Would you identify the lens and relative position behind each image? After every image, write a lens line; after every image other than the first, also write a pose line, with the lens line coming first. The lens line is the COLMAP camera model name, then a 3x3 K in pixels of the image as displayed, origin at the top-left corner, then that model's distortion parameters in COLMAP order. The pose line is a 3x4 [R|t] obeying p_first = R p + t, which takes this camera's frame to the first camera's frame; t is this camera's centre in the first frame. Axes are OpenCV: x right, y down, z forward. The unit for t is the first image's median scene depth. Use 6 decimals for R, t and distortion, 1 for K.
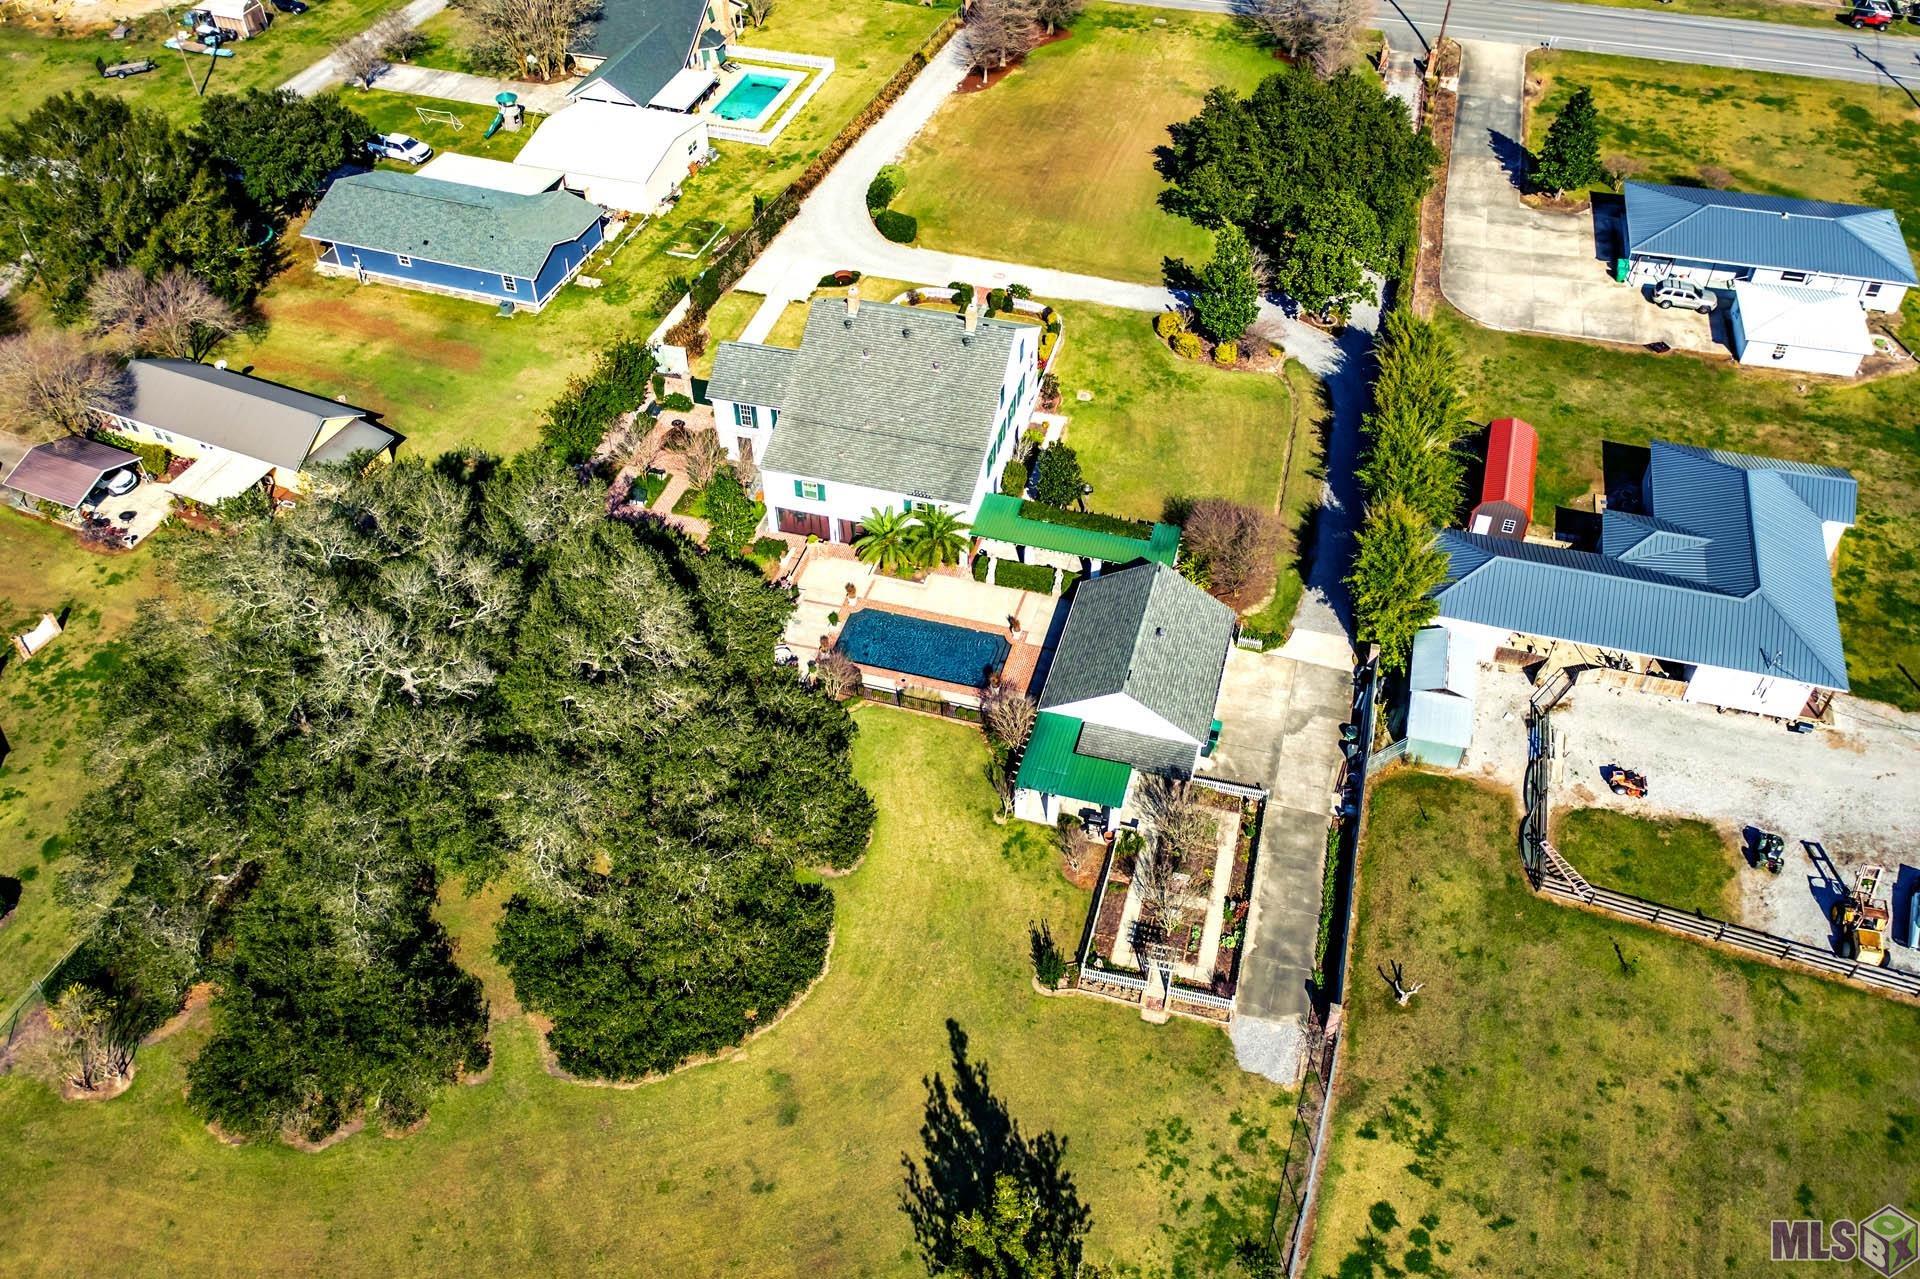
lens RADIAL K [[1507.0, 0, 960.0], [0, 1507.0, 639.5], [0, 0, 1]] dist [0.011963, -0.002554]
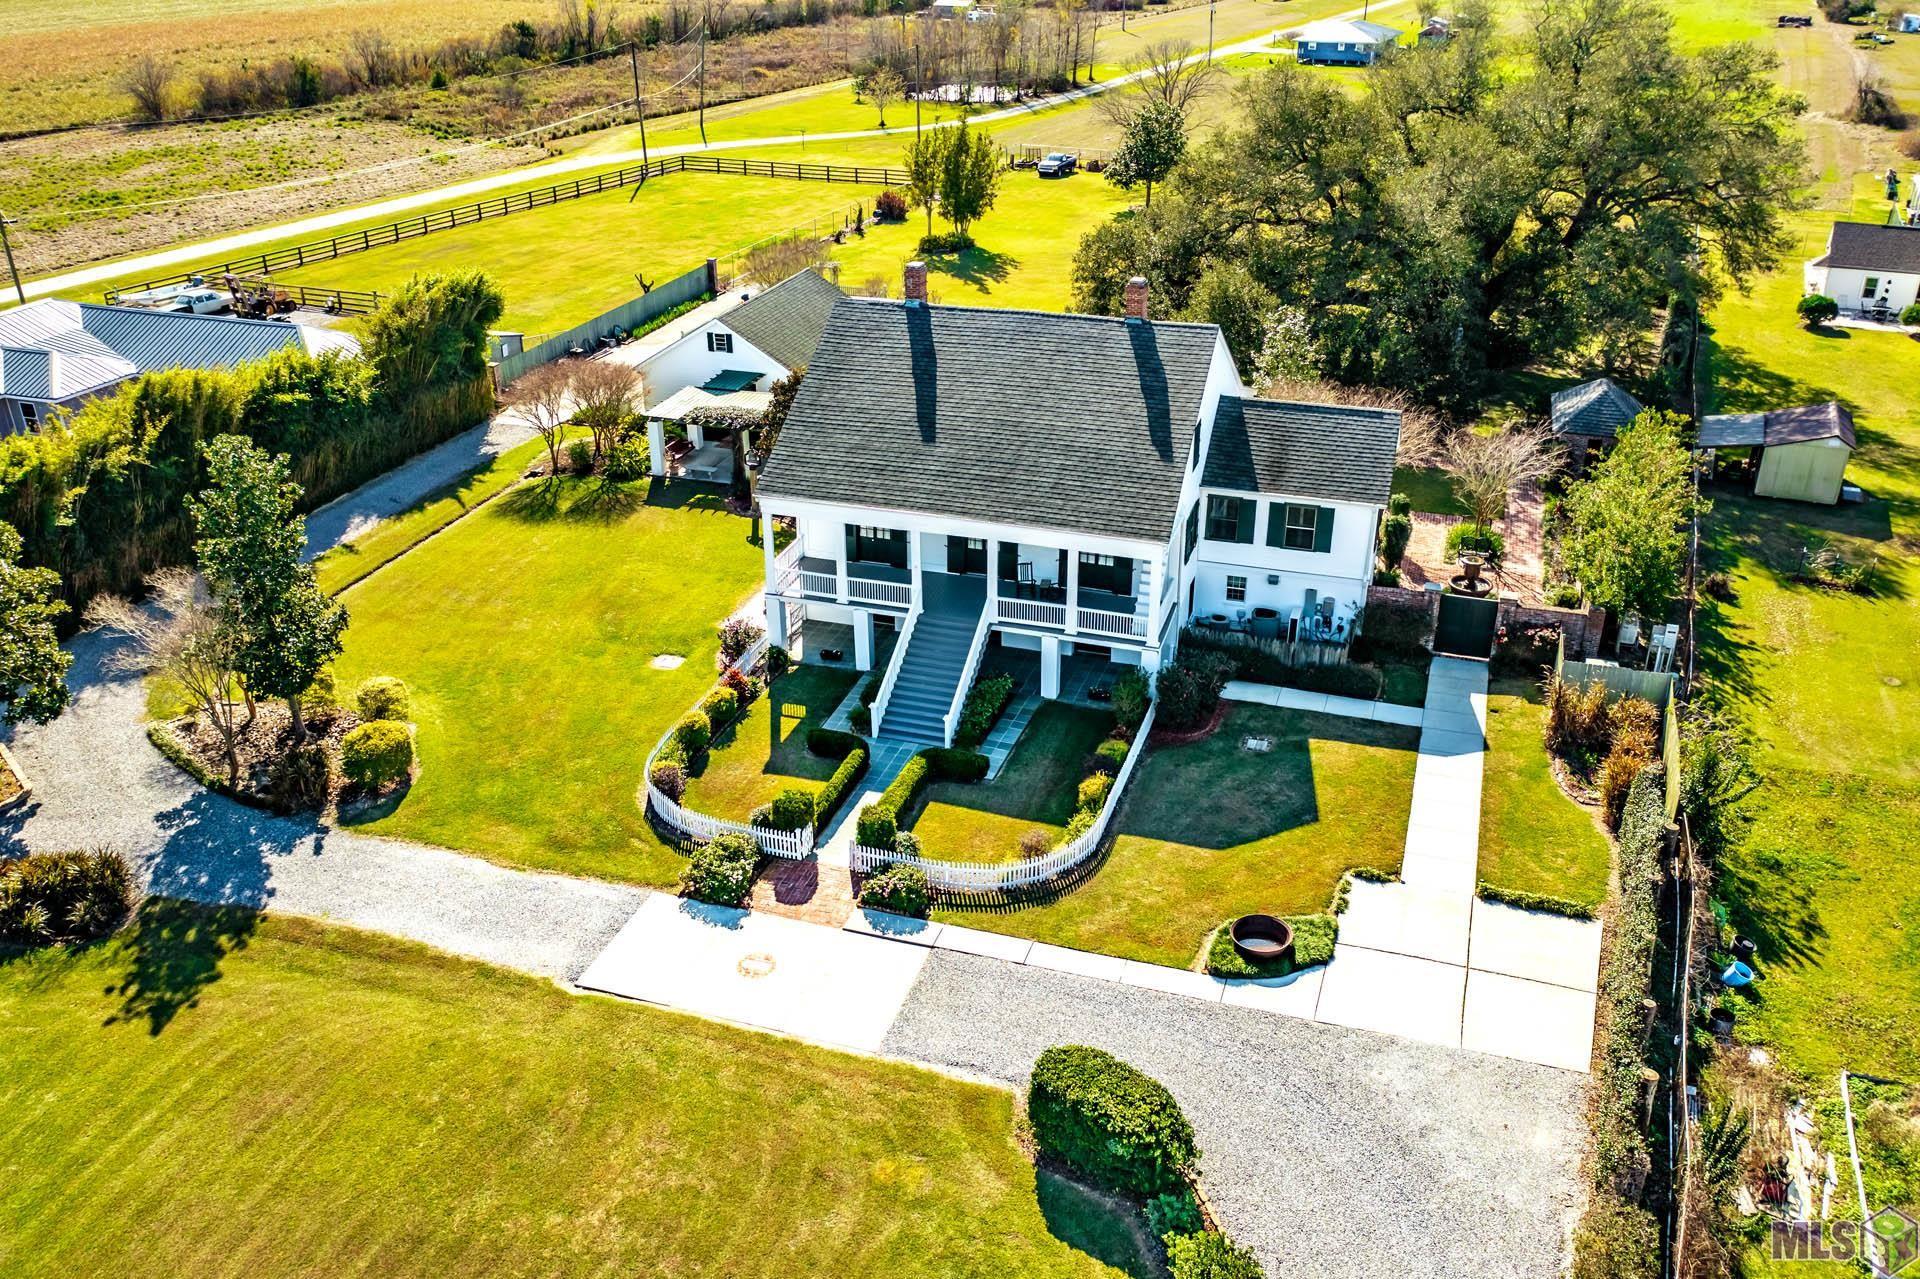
lens RADIAL K [[1514.1, 0, 955.2], [0, 1514.1, 632.9], [0, 0, 1]] dist [-0.000123, 0.013320]
pose [[-0.998648, -0.011176, 0.050766, -0.032552], [0.044514, 0.320470, 0.946212, -0.610826], [-0.026844, 0.947193, -0.319539, 1.140179]]
